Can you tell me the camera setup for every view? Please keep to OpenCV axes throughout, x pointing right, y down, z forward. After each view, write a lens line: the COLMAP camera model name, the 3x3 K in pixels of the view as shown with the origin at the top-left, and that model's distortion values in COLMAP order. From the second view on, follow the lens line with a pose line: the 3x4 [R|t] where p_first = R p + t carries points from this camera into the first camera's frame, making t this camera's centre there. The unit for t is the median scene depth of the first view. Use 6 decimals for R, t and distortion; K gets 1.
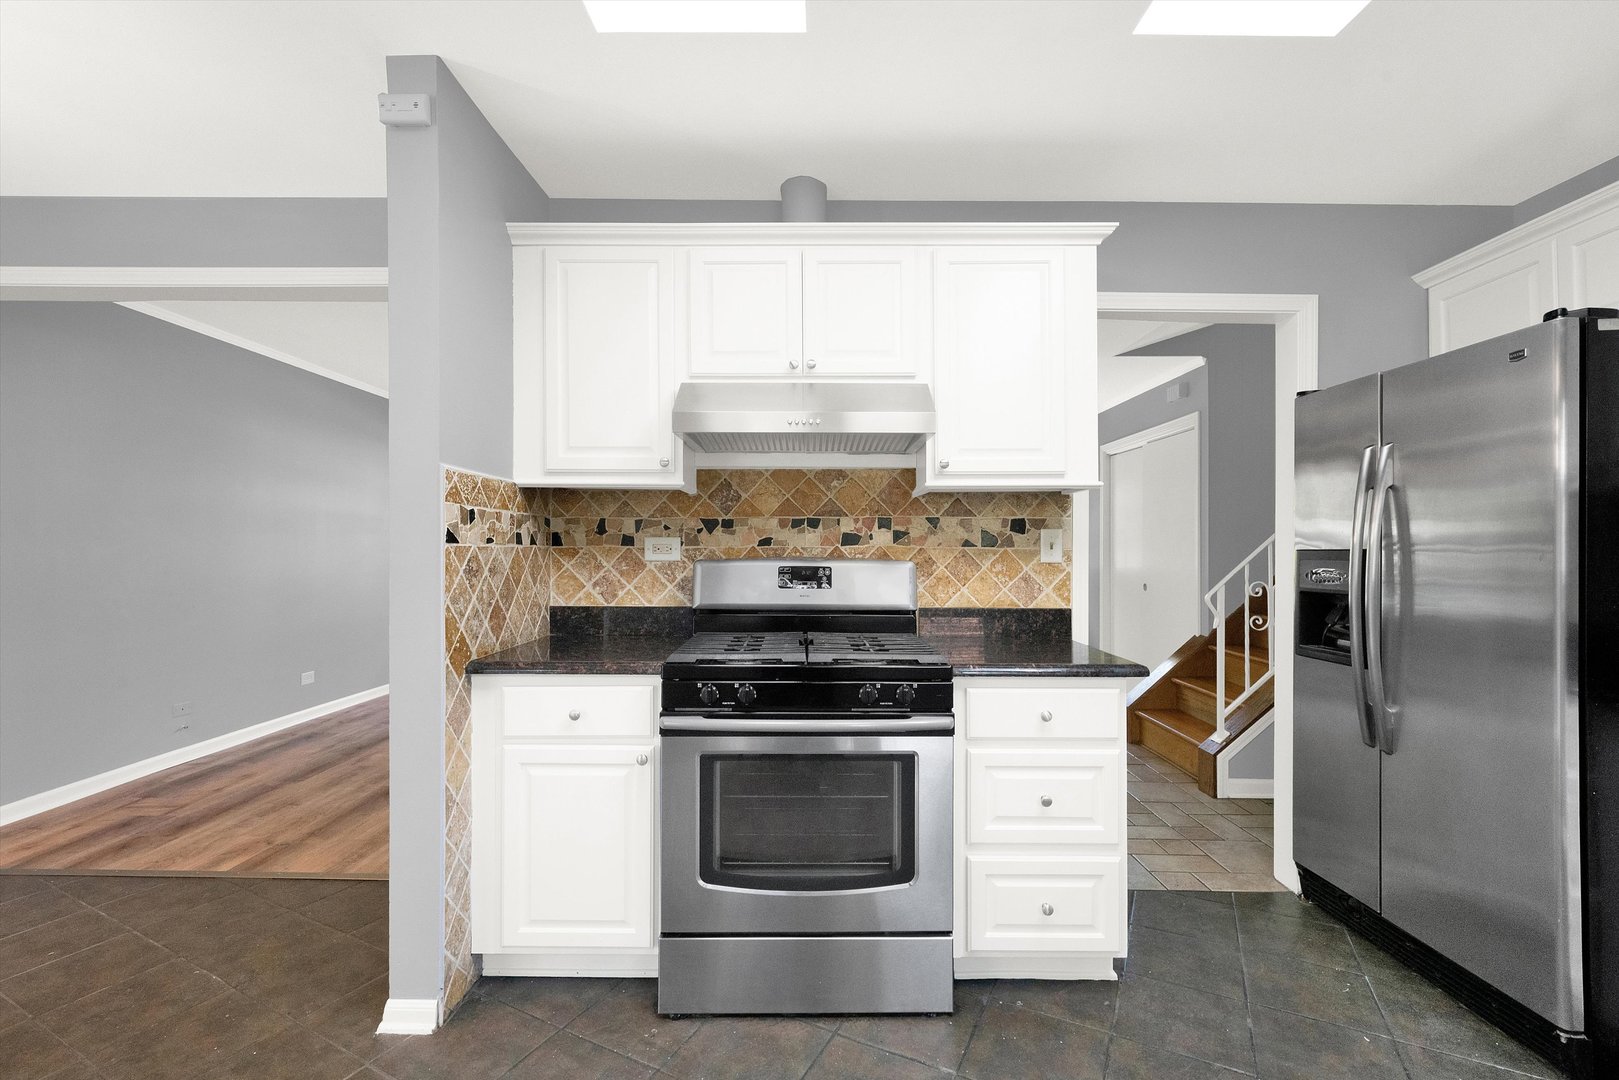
lens RADIAL K [[726.9, 0, 803.2], [0, 726.9, 538.8], [0, 0, 1]] dist [-0.001789, 0.000400]
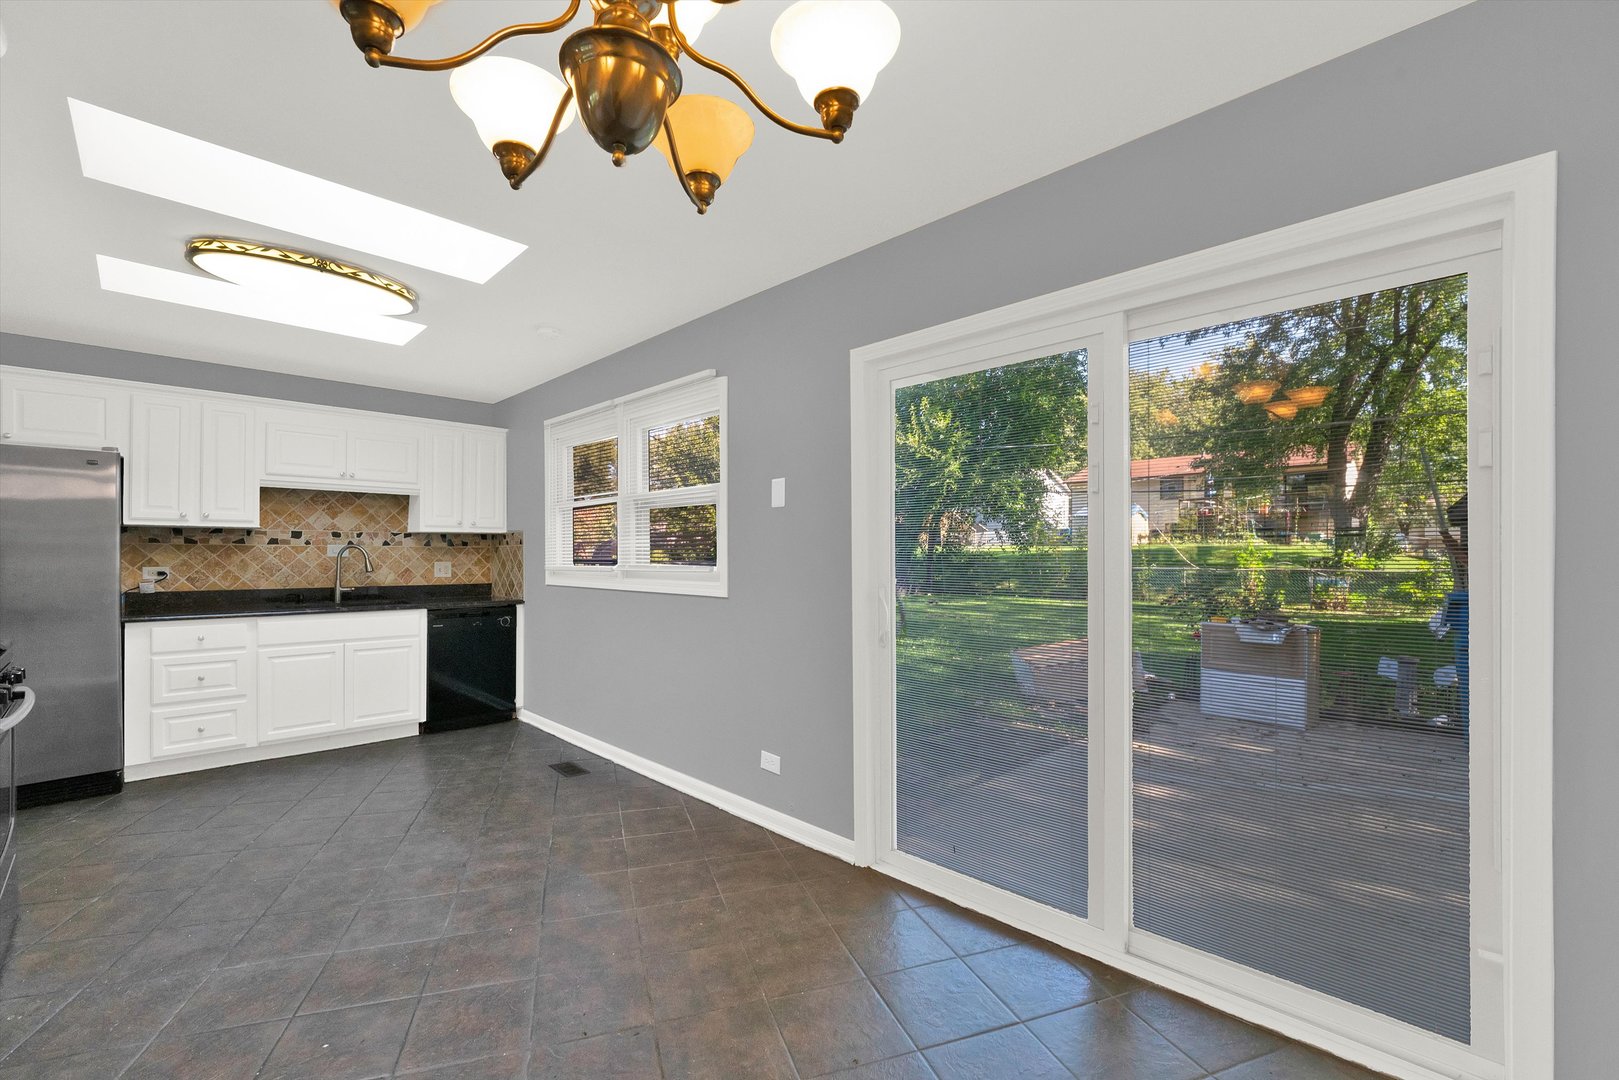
lens RADIAL K [[667.1, 0, 819.9], [0, 667.1, 557.7], [0, 0, 1]] dist [-0.033941, 0.000005]
pose [[-0.730041, -0.009508, 0.683338, -1.194758], [-0.013555, 0.999908, -0.000569, -0.005151], [-0.683269, -0.009678, -0.730102, 0.616838]]
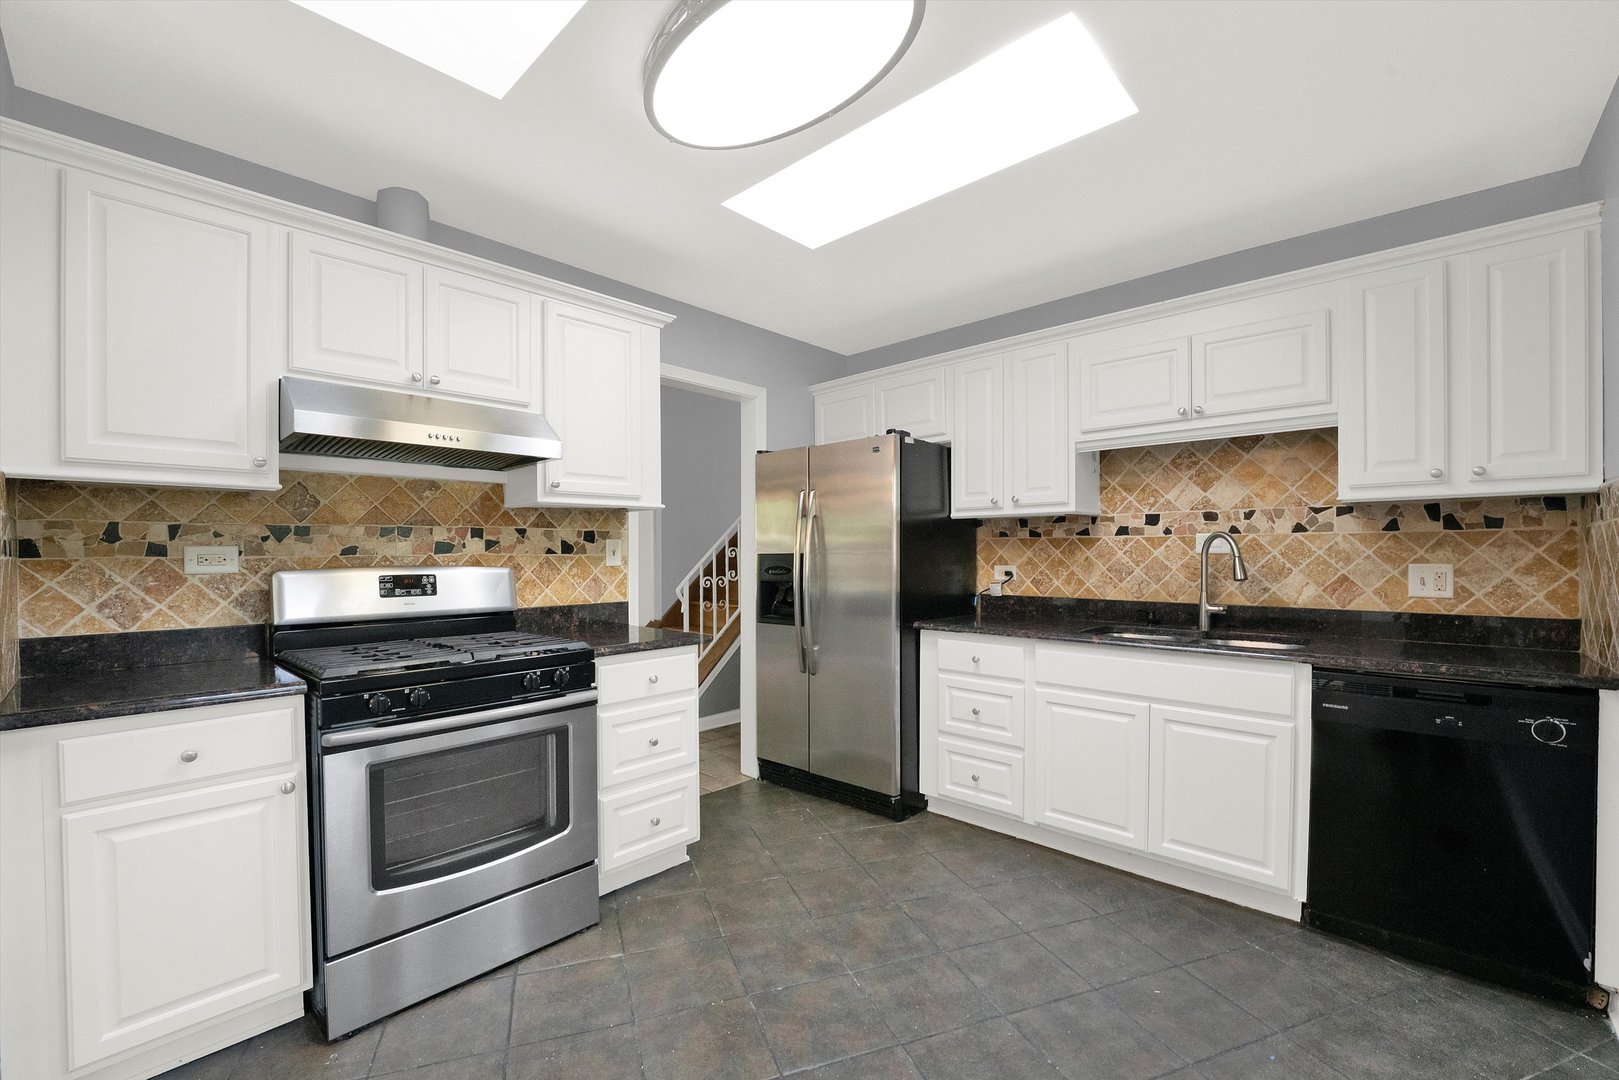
lens RADIAL K [[680.5, 0, 799.0], [0, 680.5, 553.9], [0, 0, 1]] dist [-0.017023, 0.000296]
pose [[0.684375, -0.008674, 0.729079, -0.297595], [-0.000799, 0.999920, 0.012646, -0.003437], [-0.729130, -0.009237, 0.684313, -0.040721]]
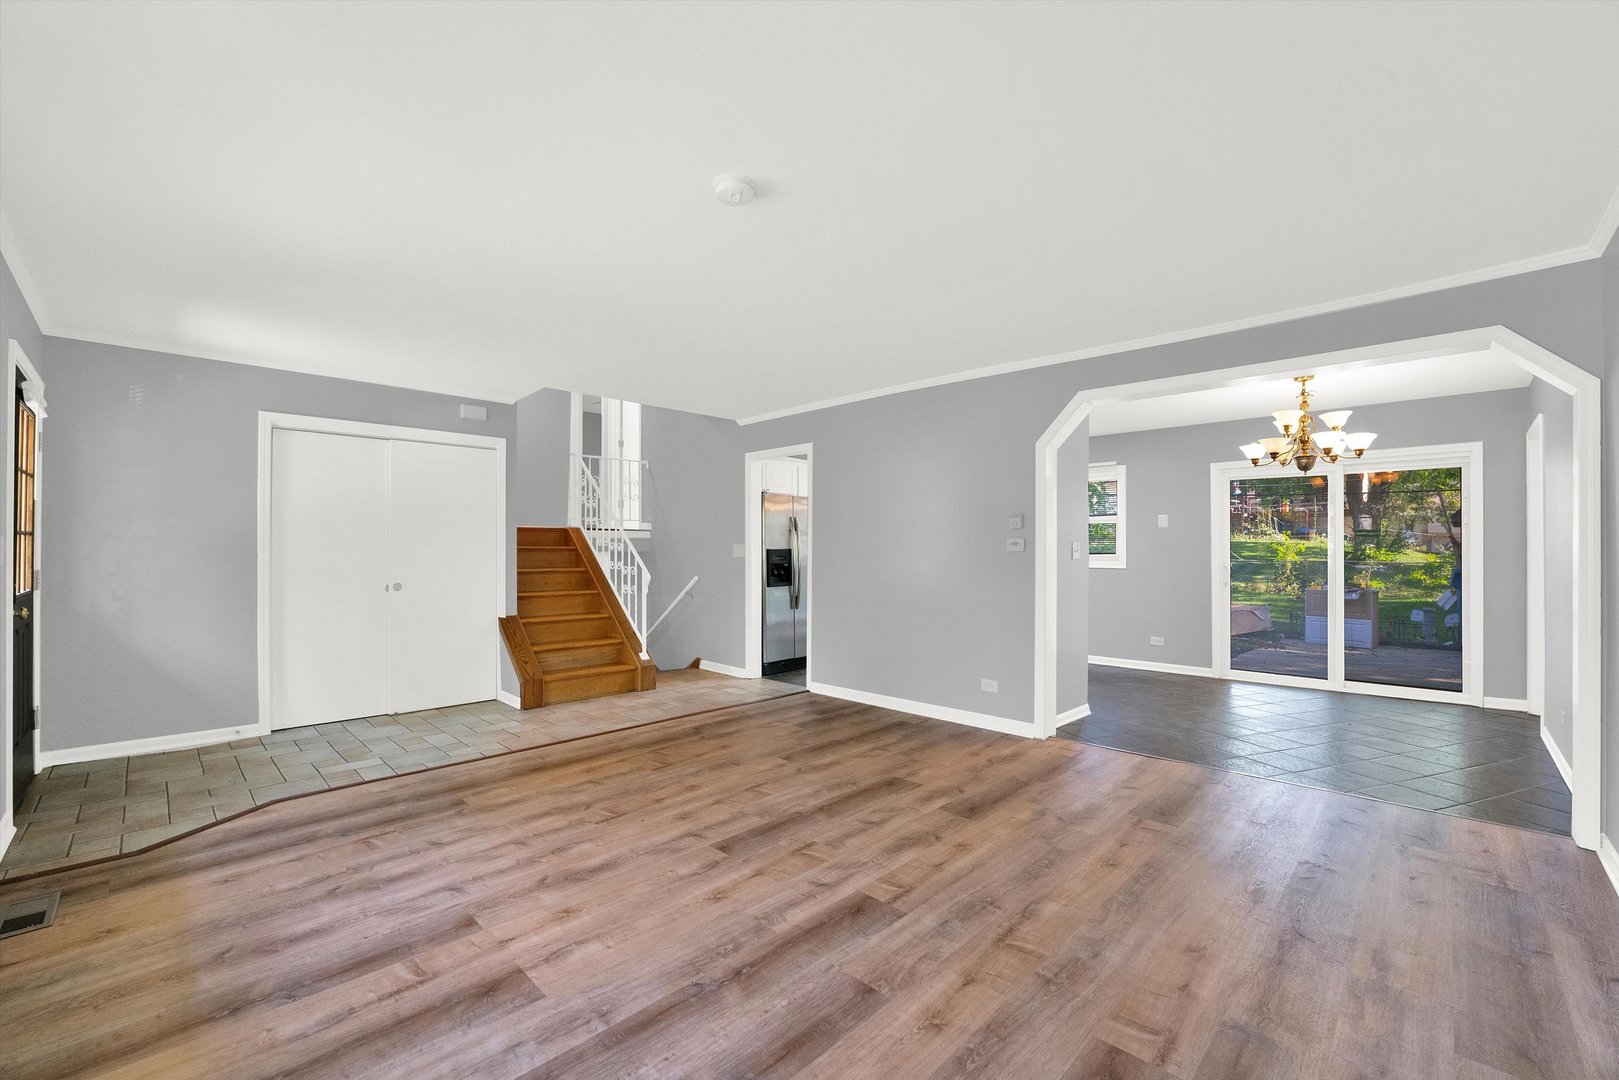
lens RADIAL K [[663.4, 0, 806.3], [0, 663.4, 545.2], [0, 0, 1]] dist [-0.023631, 0.000440]
pose [[-0.717877, -0.006238, 0.696142, -1.213992], [-0.016398, 0.999834, -0.007950, 0.017209], [-0.695977, -0.017122, -0.717860, 2.763153]]
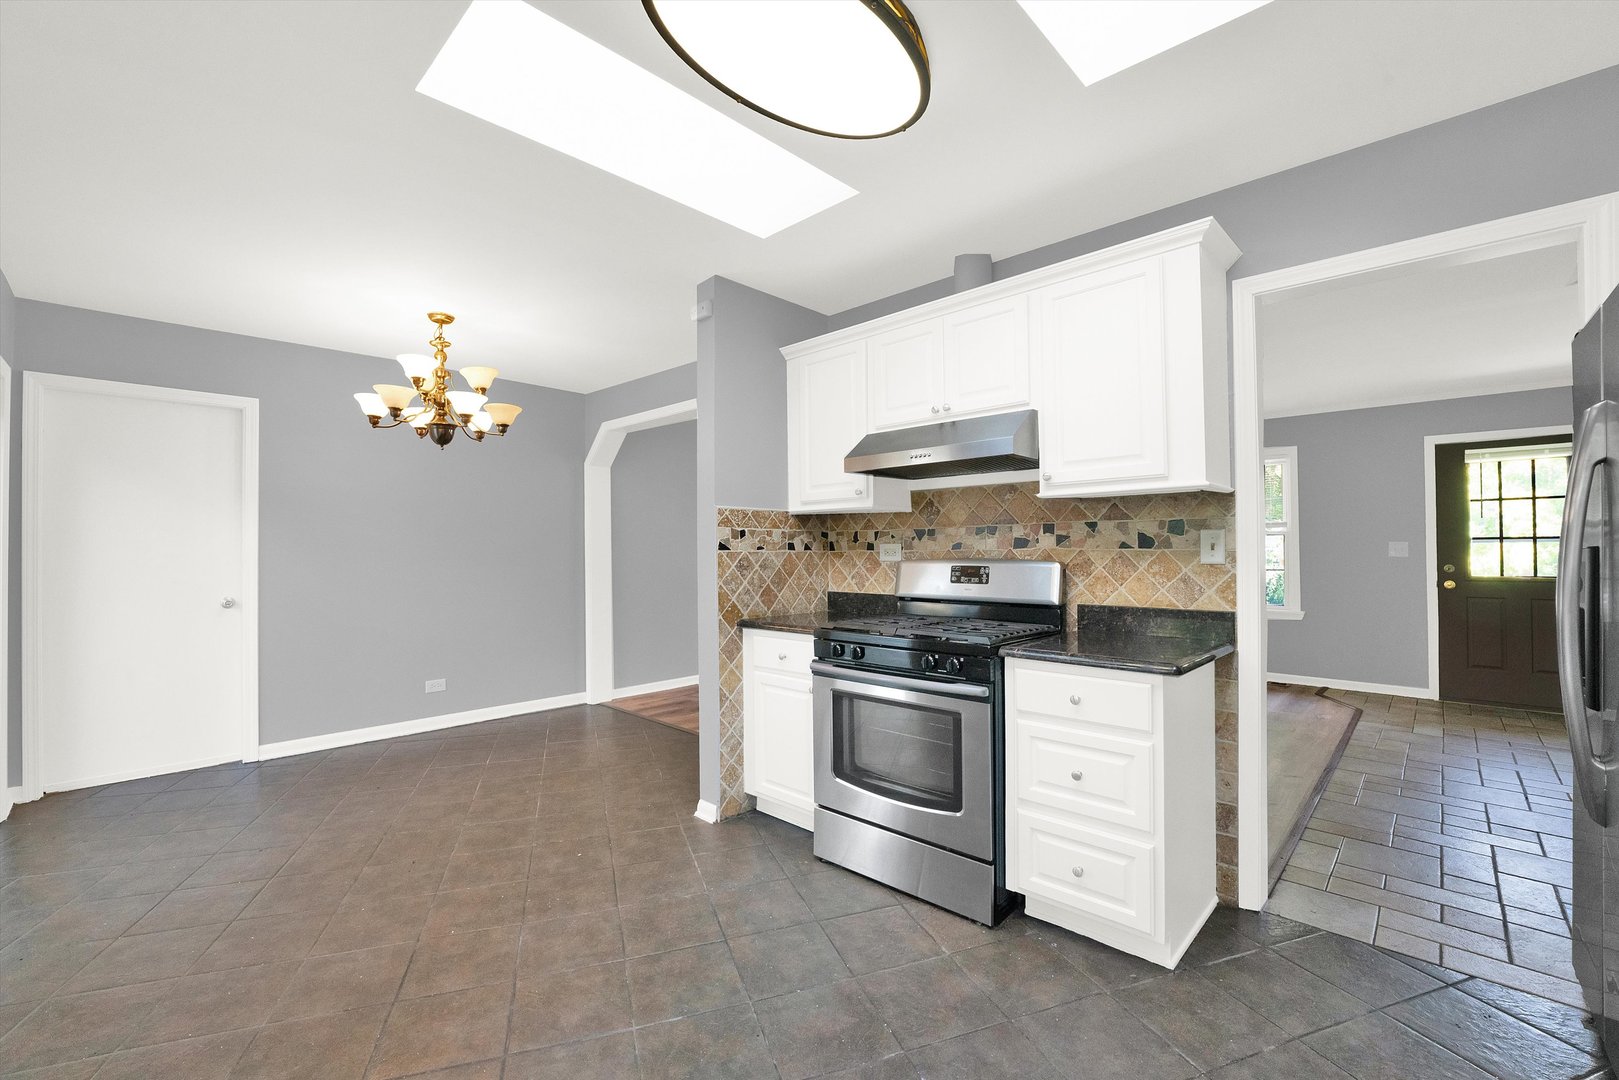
lens RADIAL K [[663.4, 0, 806.3], [0, 663.4, 545.2], [0, 0, 1]] dist [-0.023631, 0.000440]
pose [[0.727565, -0.013835, -0.685899, 0.549627], [0.015821, 0.999869, -0.003386, 0.002113], [0.685857, -0.008389, 0.727688, -0.016593]]
